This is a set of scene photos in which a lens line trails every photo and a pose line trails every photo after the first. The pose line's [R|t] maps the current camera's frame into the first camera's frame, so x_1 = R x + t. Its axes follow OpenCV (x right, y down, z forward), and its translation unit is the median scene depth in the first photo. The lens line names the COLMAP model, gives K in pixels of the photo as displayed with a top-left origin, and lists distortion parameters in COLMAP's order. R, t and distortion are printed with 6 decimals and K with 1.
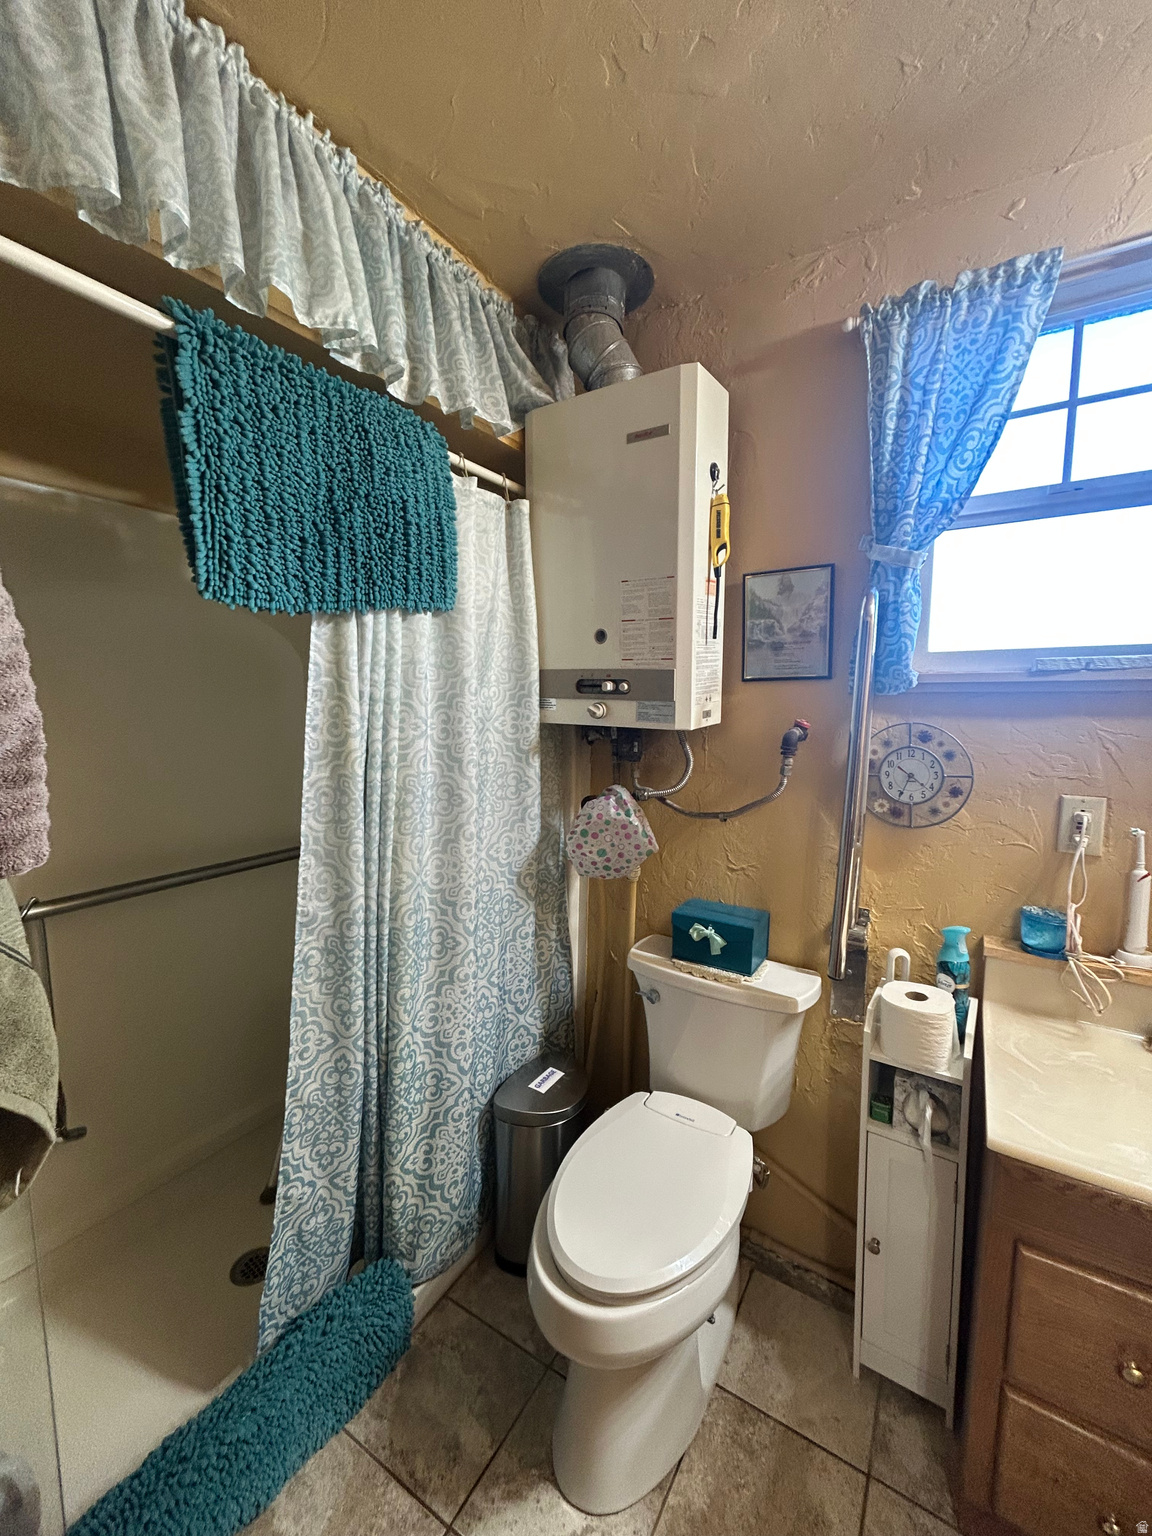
lens RADIAL K [[617.3, 0, 577.3], [0, 617.3, 769.3], [0, 0, 1]] dist [-0.001482, 0.000083]
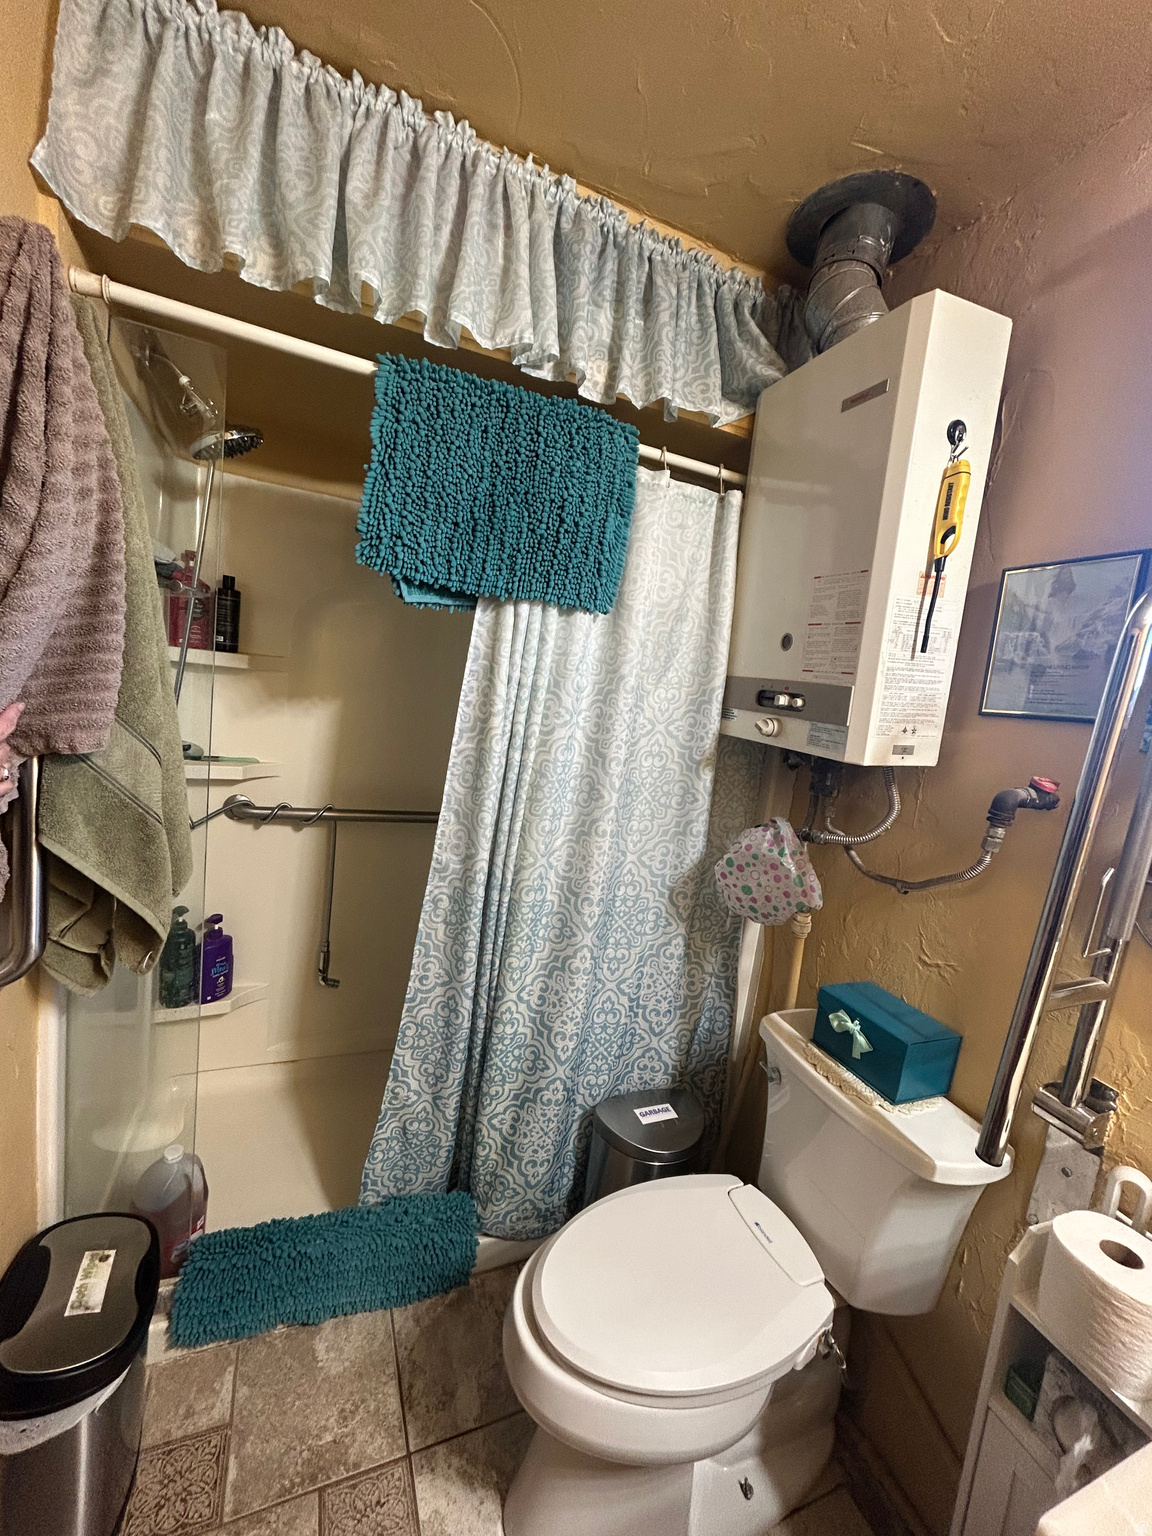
lens RADIAL K [[618.2, 0, 576.0], [0, 618.2, 768.0], [0, 0, 1]] dist [0.001526, 0.000248]
pose [[0.811808, 0.170438, -0.558497, 0.331546], [-0.181300, 0.982755, 0.036380, -0.023370], [0.555066, 0.071722, 0.828708, 0.146474]]
